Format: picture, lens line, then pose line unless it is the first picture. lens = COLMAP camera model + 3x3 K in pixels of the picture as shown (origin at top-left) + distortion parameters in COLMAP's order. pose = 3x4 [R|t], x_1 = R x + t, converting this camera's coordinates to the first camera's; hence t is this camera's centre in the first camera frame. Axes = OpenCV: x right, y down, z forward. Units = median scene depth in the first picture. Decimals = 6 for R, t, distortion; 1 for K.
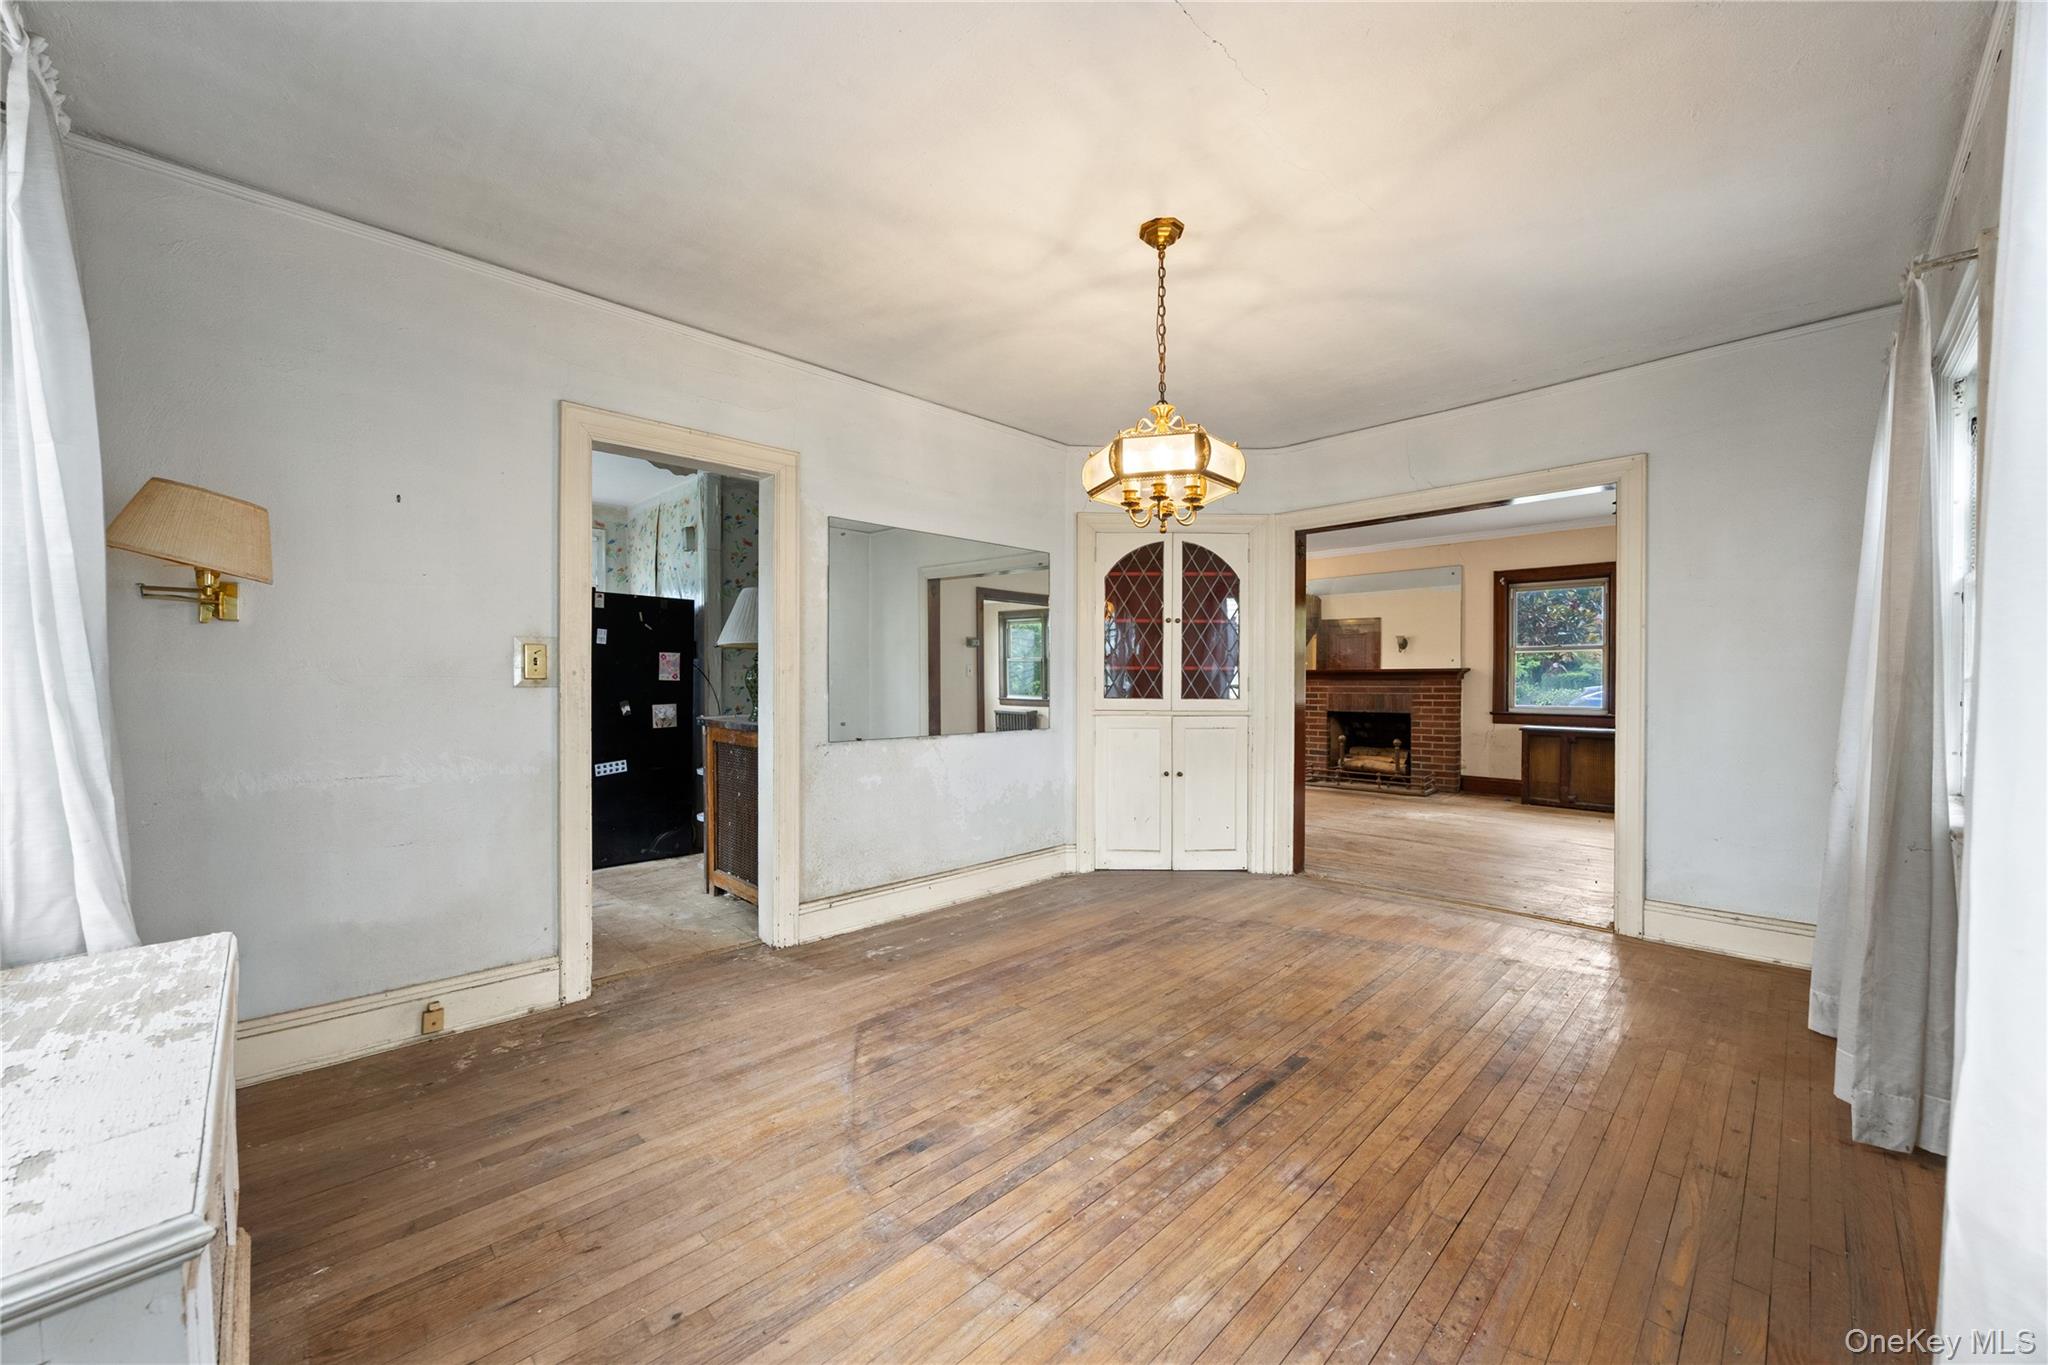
lens RADIAL K [[784.0, 0, 1015.9], [0, 784.0, 693.8], [0, 0, 1]] dist [-0.013163, 0.000213]
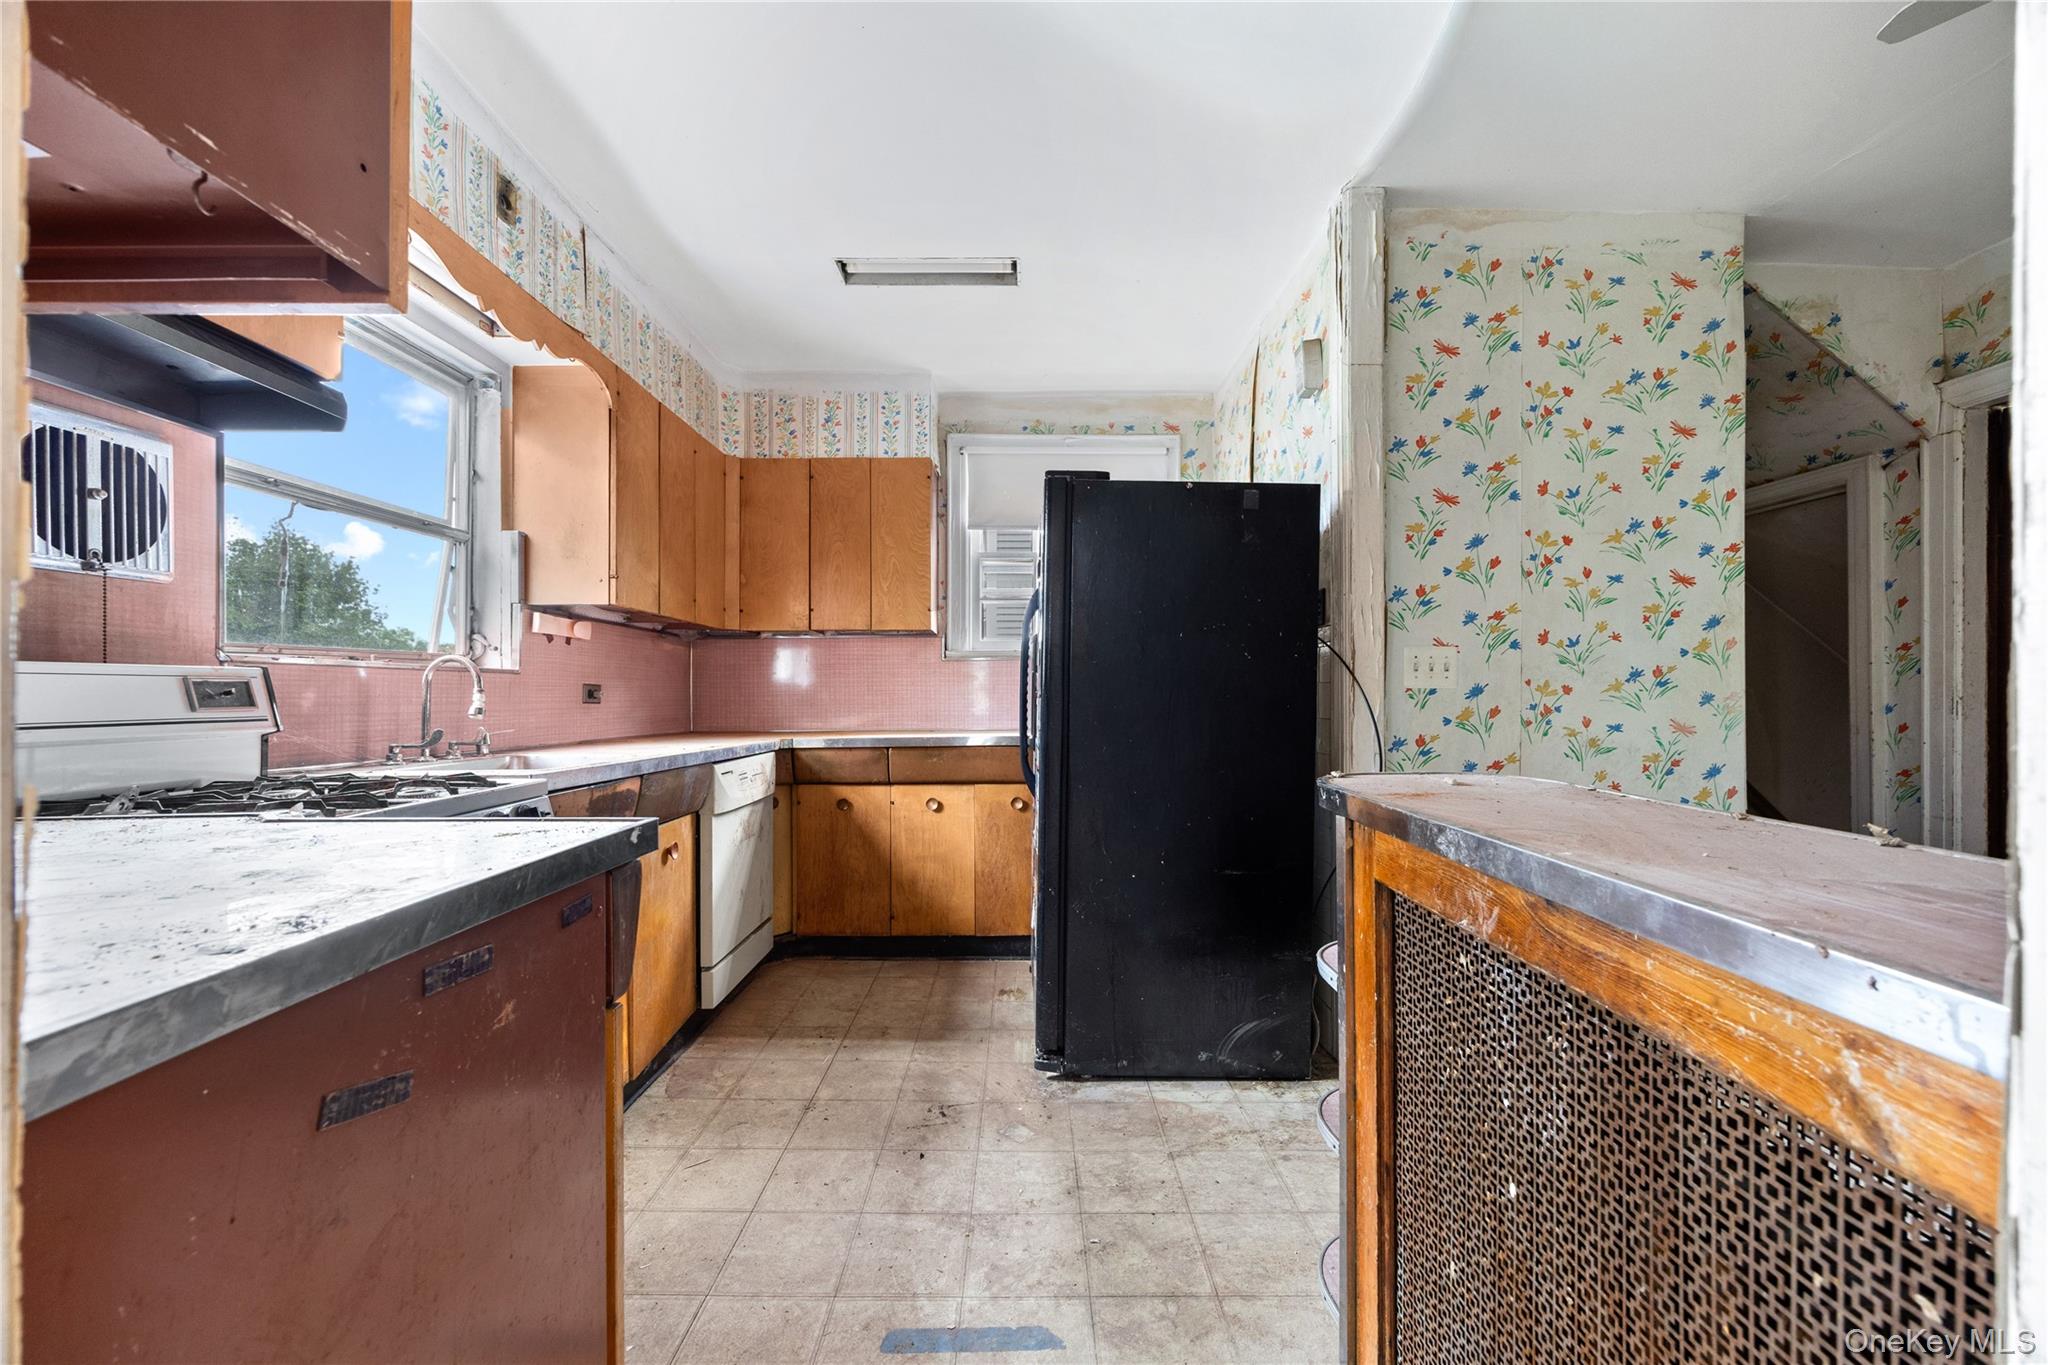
lens RADIAL K [[784.0, 0, 1019.8], [0, 784.0, 694.4], [0, 0, 1]] dist [-0.013163, 0.000213]
pose [[0.719758, -0.000261, -0.694225, -0.221220], [-0.008443, 0.999923, -0.009130, -0.000109], [0.694174, 0.012432, 0.719700, 0.550635]]
